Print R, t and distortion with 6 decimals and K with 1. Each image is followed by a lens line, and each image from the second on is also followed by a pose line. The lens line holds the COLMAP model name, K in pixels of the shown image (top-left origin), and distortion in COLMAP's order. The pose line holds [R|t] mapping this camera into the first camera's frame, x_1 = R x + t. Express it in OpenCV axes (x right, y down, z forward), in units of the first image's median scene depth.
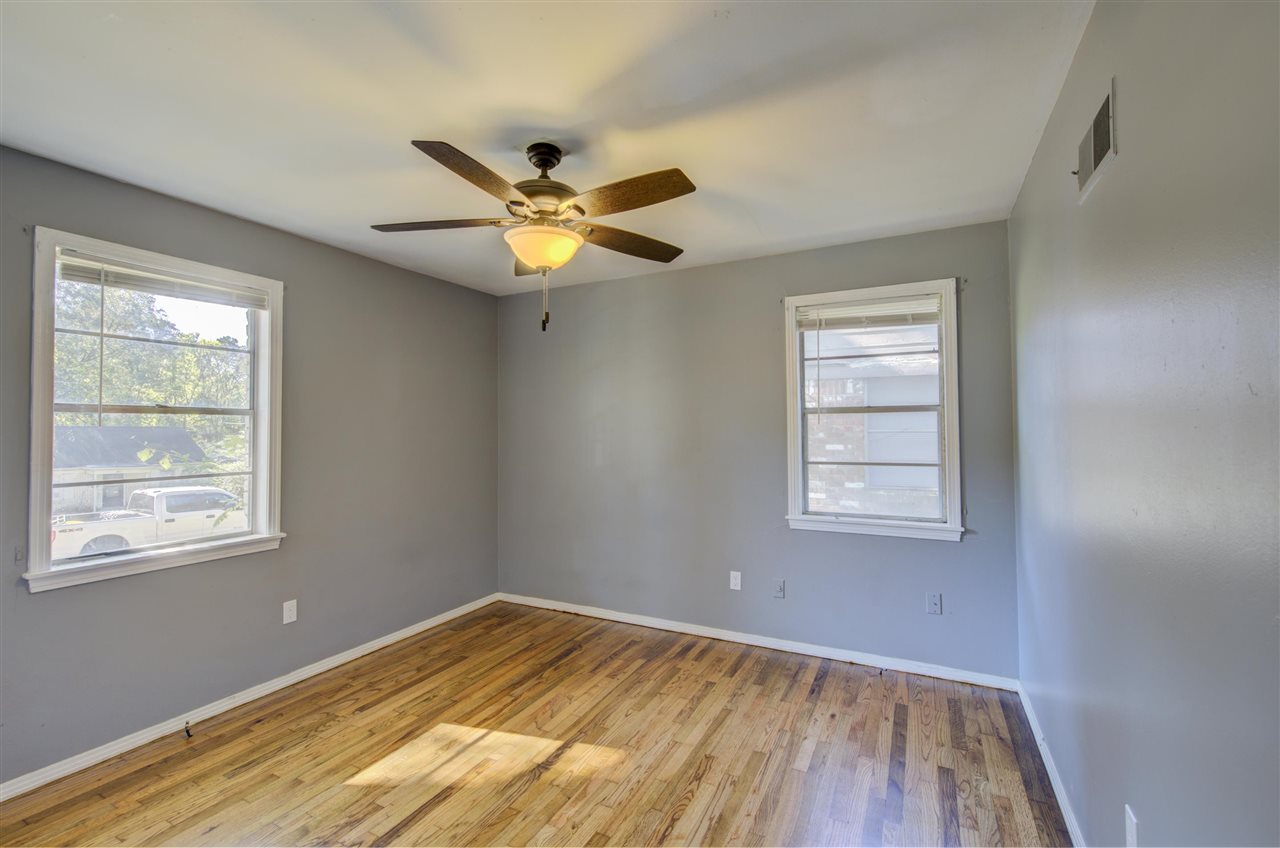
lens RADIAL K [[542.9, 0, 640.6], [0, 542.9, 423.2], [0, 0, 1]] dist [0.000812, -0.000743]
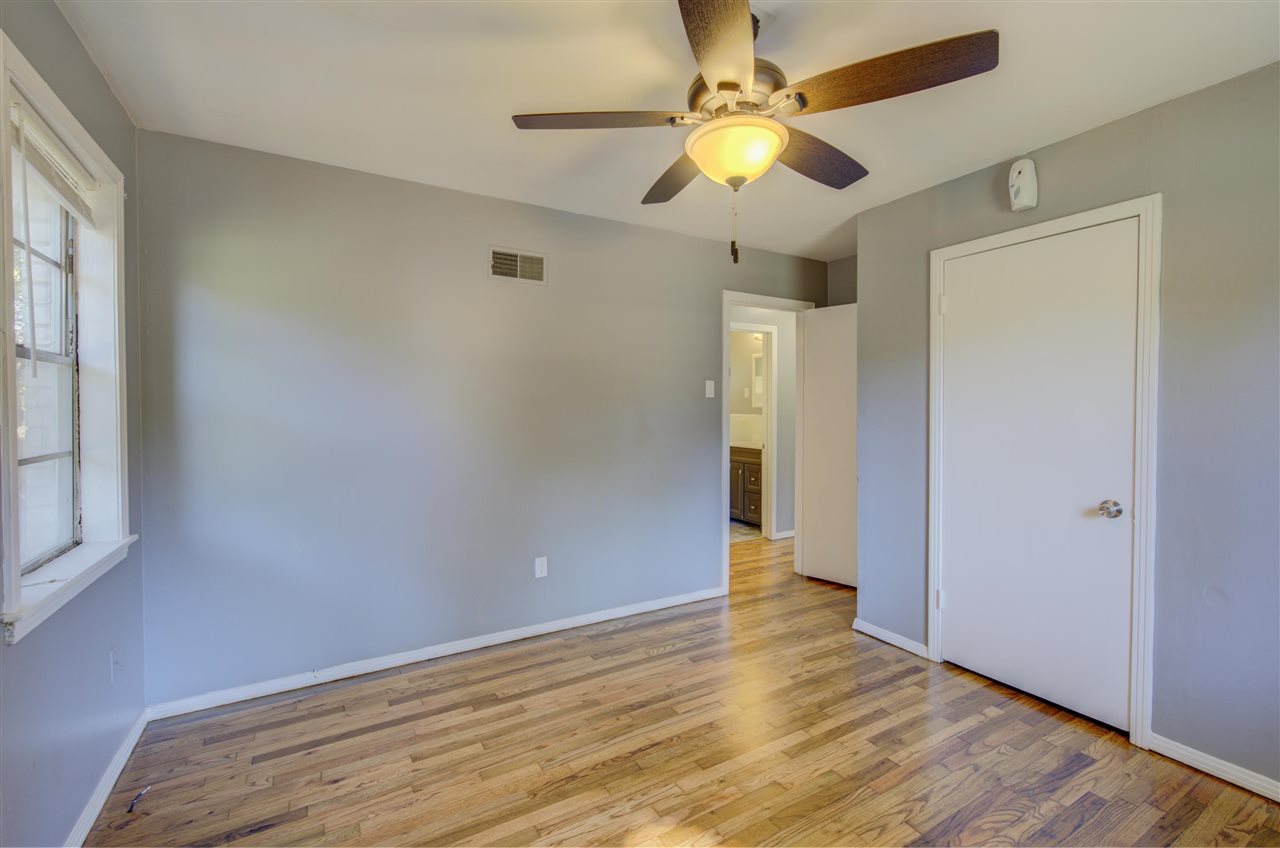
lens RADIAL K [[542.9, 0, 640.6], [0, 542.9, 423.2], [0, 0, 1]] dist [0.000812, -0.000743]
pose [[-0.844727, -0.007307, 0.535148, -0.465645], [-0.008462, 0.999964, 0.000296, 0.057841], [-0.535131, -0.004279, -0.844758, 1.683123]]
